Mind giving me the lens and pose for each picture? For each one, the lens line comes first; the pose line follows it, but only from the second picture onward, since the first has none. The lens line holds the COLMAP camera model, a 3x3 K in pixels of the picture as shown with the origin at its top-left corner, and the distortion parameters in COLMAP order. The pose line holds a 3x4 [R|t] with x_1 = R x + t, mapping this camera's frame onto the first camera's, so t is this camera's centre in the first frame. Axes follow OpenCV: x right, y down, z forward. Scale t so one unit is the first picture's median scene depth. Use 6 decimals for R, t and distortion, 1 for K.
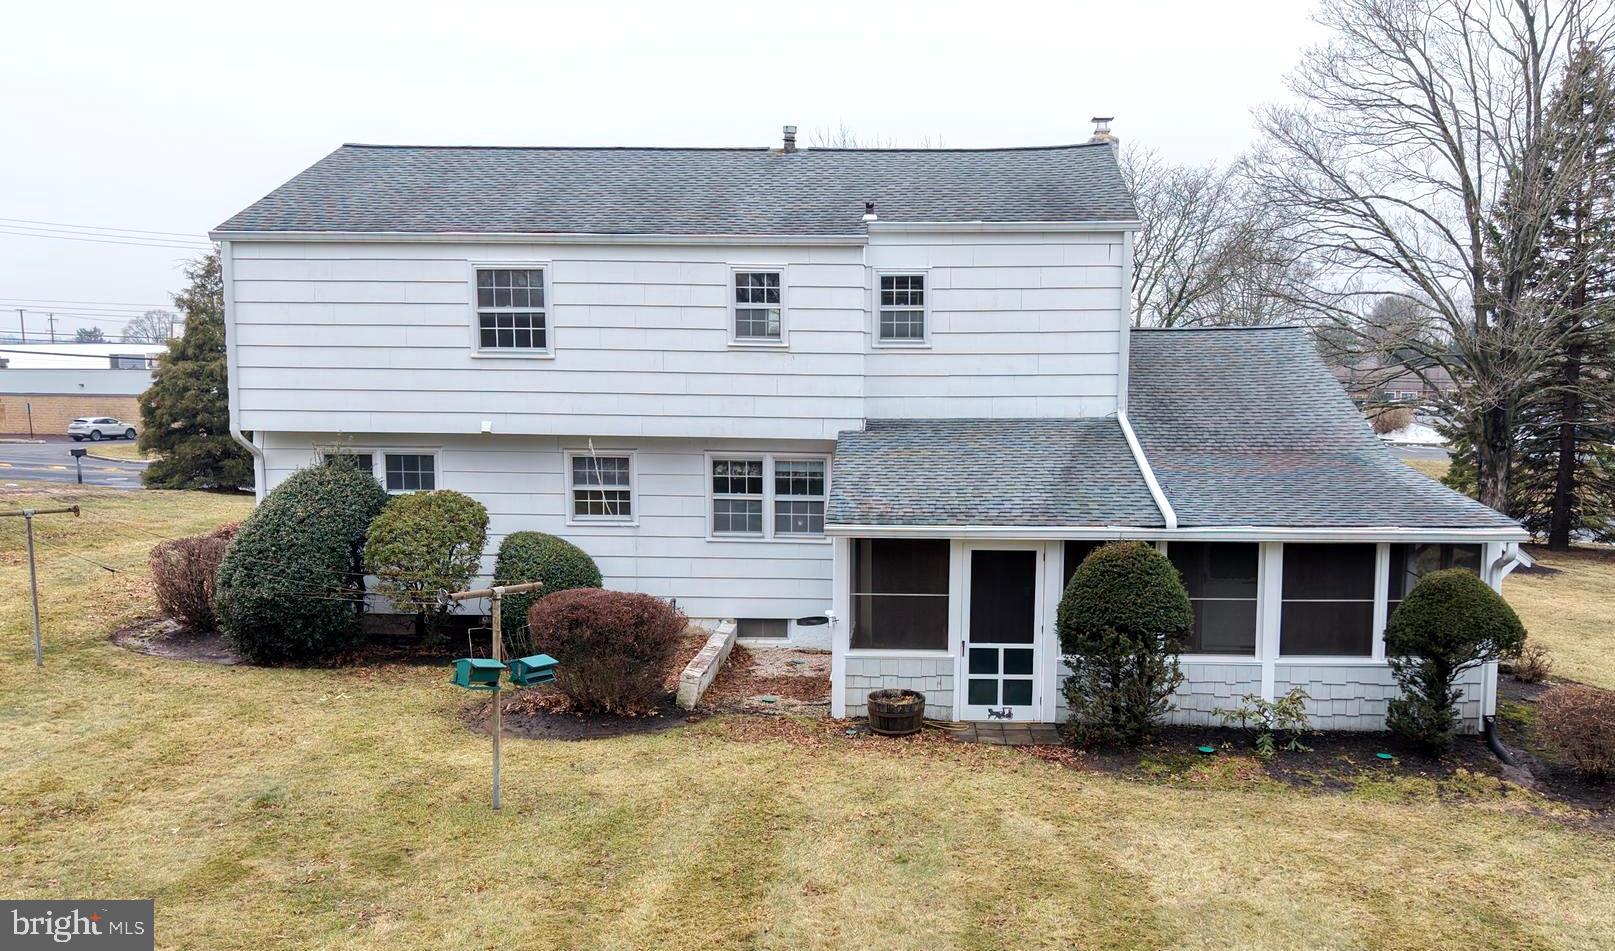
lens RADIAL K [[1356.8, 0, 808.1], [0, 1356.8, 595.8], [0, 0, 1]] dist [0.038810, -0.004059]
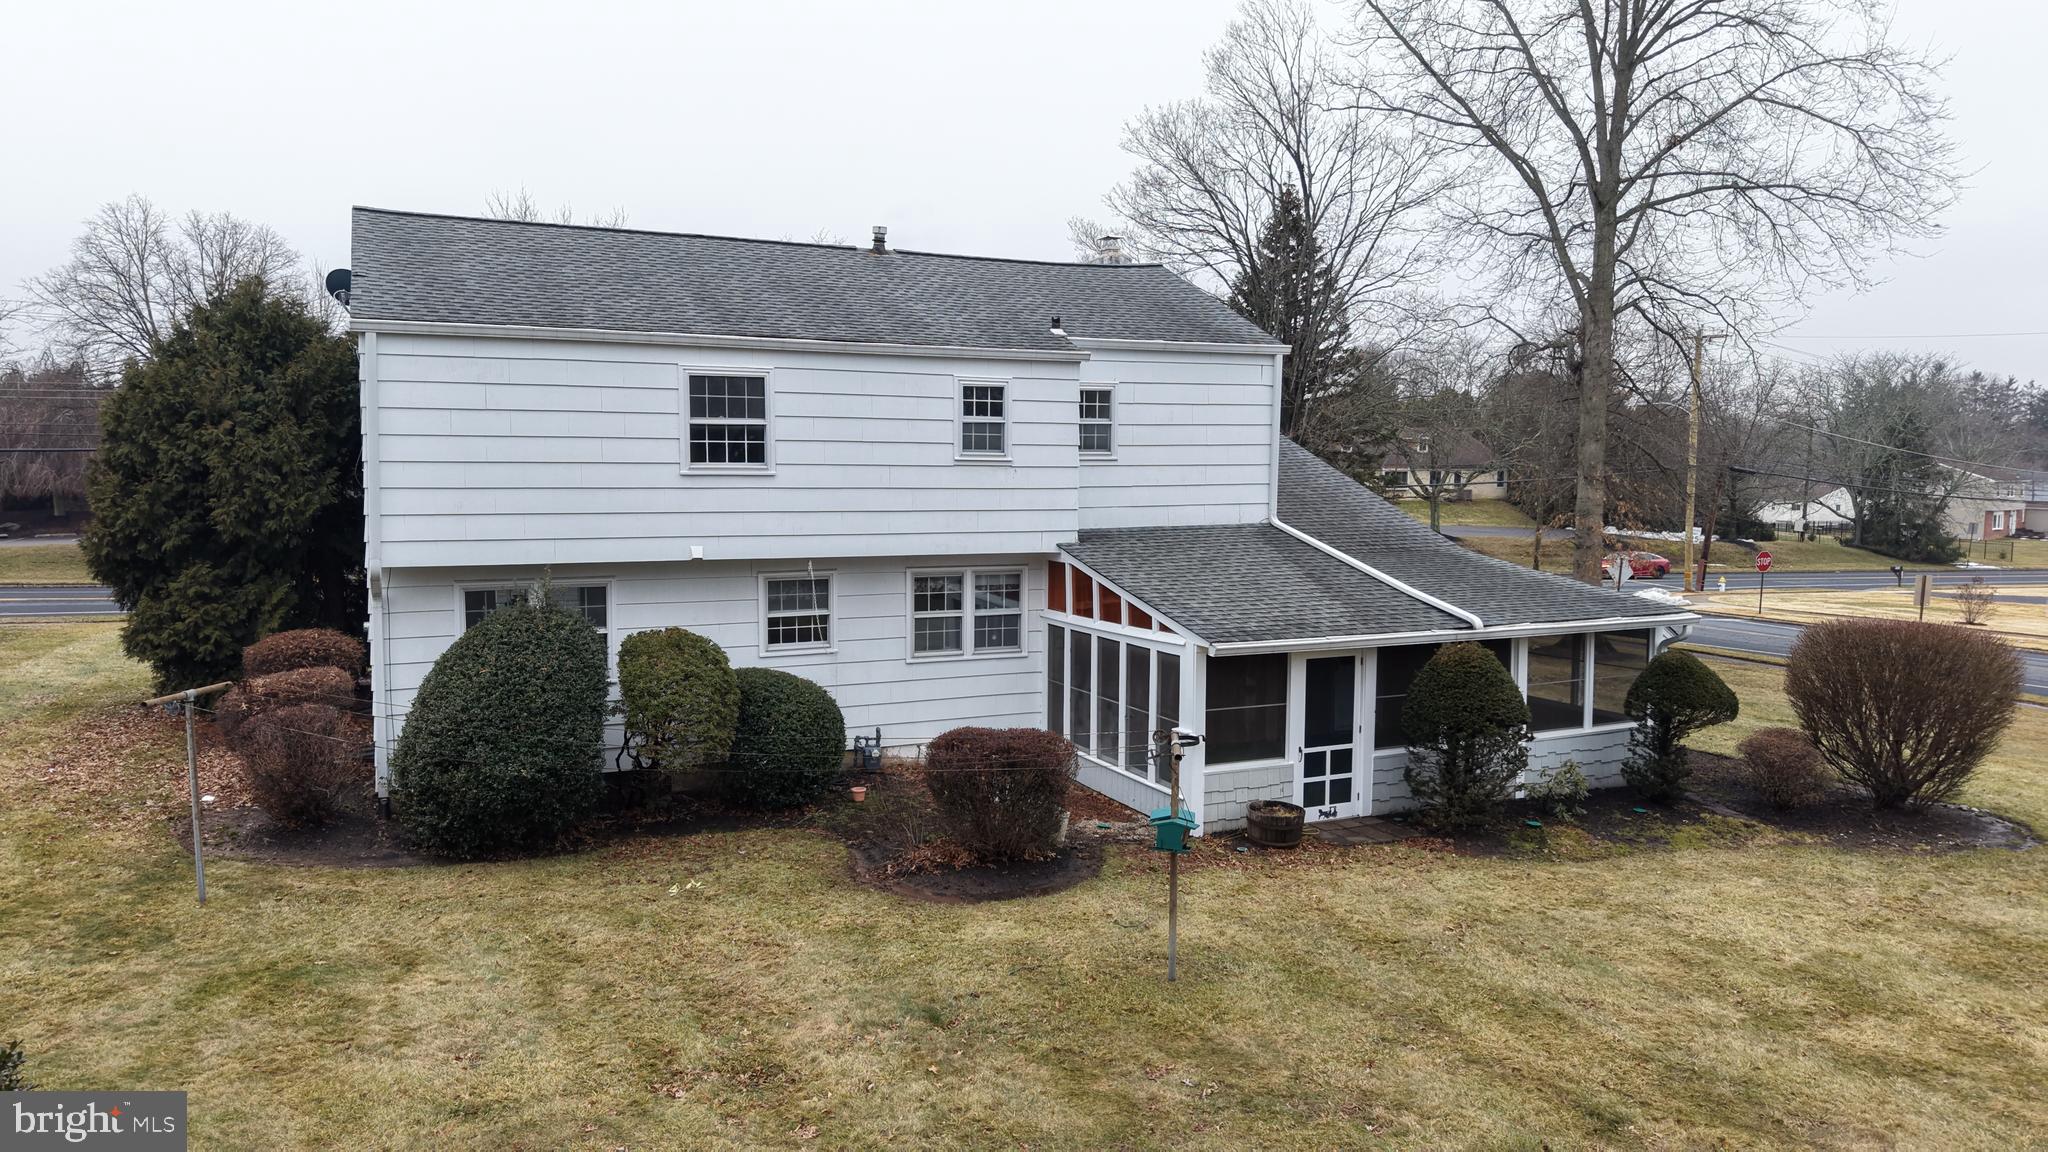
lens RADIAL K [[1402.5, 0, 1024.0], [0, 1402.5, 576.0], [0, 0, 1]] dist [0.008720, -0.000835]
pose [[0.889011, -0.041709, 0.455982, -0.469637], [0.071248, 0.996314, -0.047776, -0.051545], [-0.452309, 0.074961, 0.888706, 0.104479]]
